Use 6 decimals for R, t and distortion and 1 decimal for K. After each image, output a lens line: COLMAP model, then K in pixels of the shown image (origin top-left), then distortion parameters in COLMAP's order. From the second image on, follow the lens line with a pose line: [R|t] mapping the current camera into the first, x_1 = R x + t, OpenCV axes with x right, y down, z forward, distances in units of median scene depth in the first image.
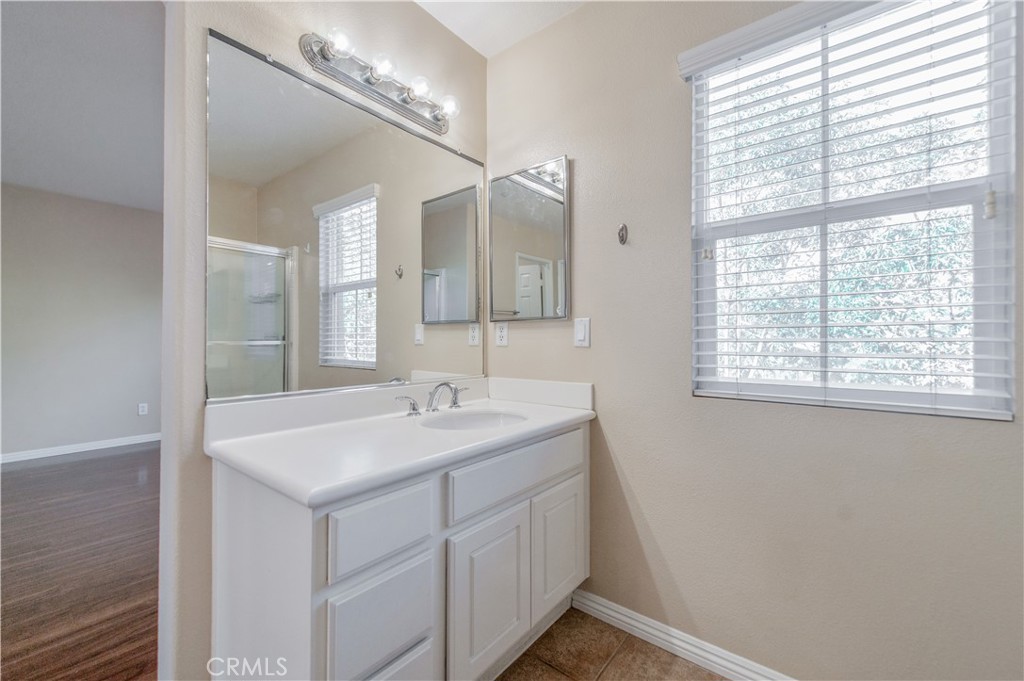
lens RADIAL K [[403.5, 0, 504.9], [0, 403.5, 337.6], [0, 0, 1]] dist [0.007413, -0.002598]
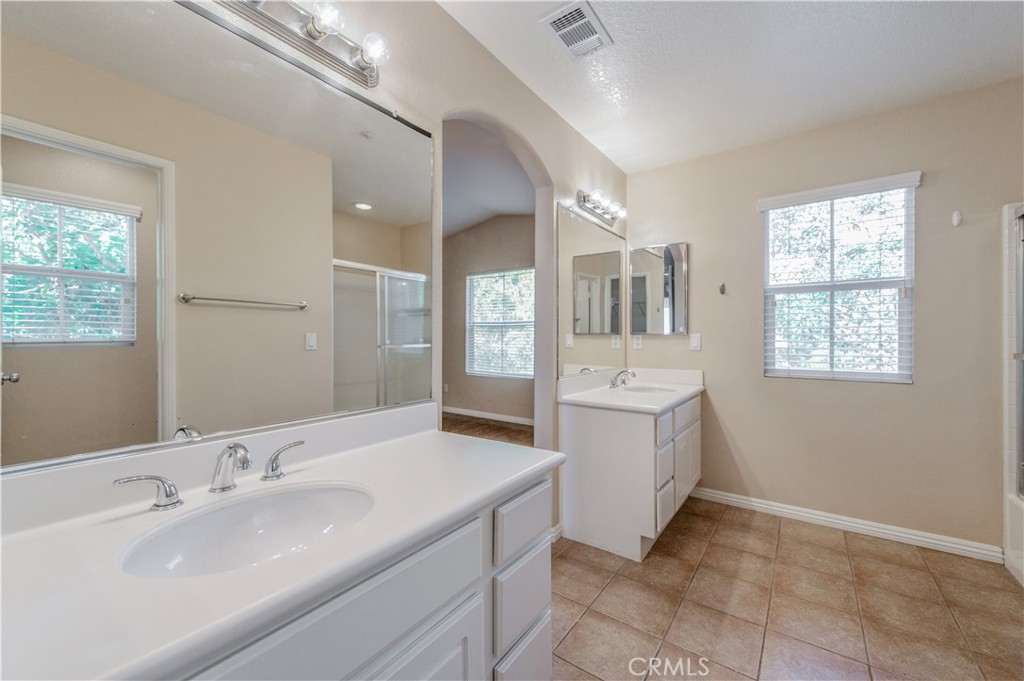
lens RADIAL K [[403.5, 0, 505.9], [0, 403.5, 335.6], [0, 0, 1]] dist [0.007413, -0.002598]
pose [[0.998584, 0.002283, 0.053153, -0.782701], [-0.002503, 0.999989, 0.004065, -0.050008], [-0.053143, -0.004193, 0.998578, -0.776806]]
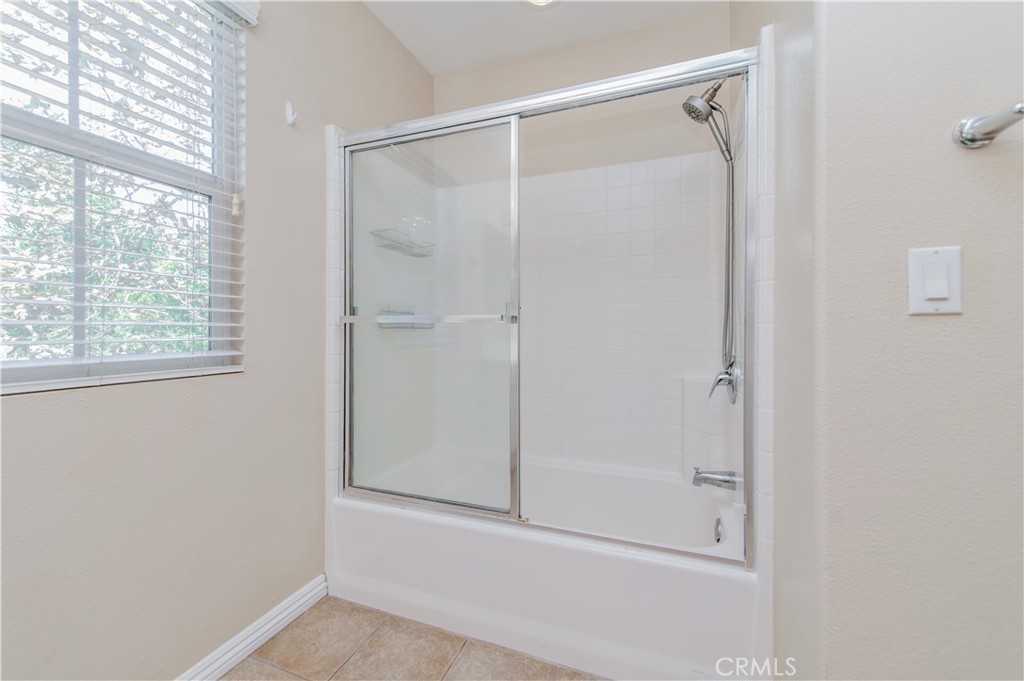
lens RADIAL K [[403.5, 0, 519.4], [0, 403.5, 328.1], [0, 0, 1]] dist [0.007413, -0.002598]
pose [[-0.327903, 0.003529, 0.944705, -0.198788], [-0.007351, 0.999953, -0.006286, 0.039078], [-0.944683, -0.009006, -0.327862, 0.345157]]
